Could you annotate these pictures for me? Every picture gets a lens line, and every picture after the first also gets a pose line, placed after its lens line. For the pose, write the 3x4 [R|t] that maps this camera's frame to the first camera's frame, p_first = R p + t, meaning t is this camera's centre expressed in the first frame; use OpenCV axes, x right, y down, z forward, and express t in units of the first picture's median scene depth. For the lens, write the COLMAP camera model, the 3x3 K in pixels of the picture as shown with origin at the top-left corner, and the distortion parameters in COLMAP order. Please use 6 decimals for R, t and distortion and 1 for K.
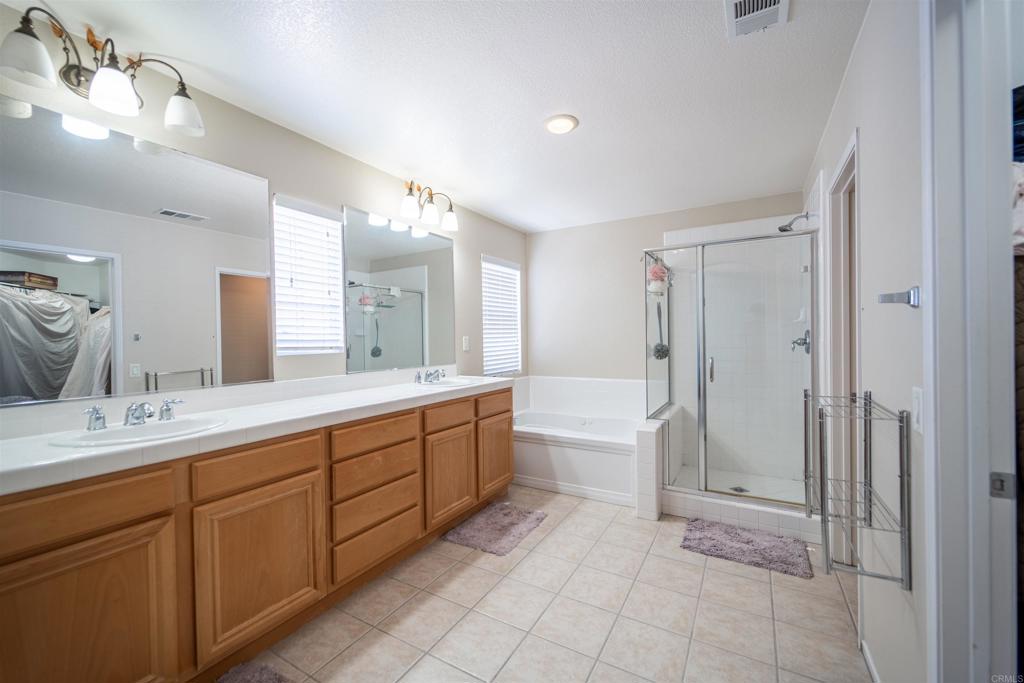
lens RADIAL K [[408.9, 0, 512.0], [0, 408.9, 341.5], [0, 0, 1]] dist [-0.001462, -0.000157]
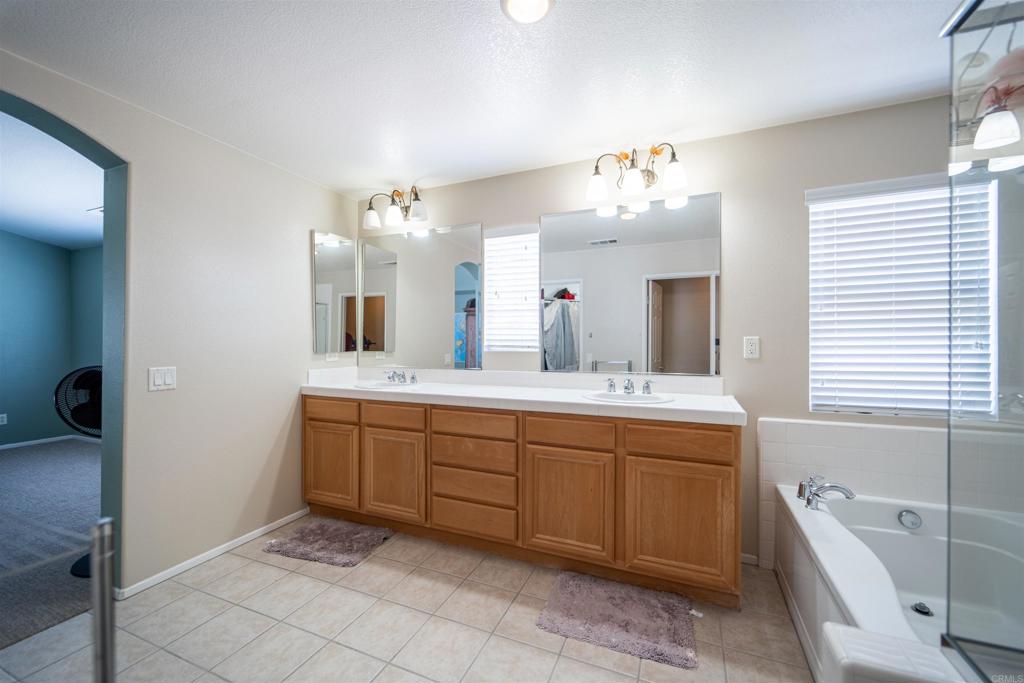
lens RADIAL K [[408.9, 0, 512.0], [0, 408.9, 341.5], [0, 0, 1]] dist [-0.001462, -0.000157]
pose [[0.123554, 0.018837, -0.992159, 0.706057], [-0.007090, 0.999811, 0.018100, -0.019810], [0.992312, 0.004798, 0.123665, 0.842432]]
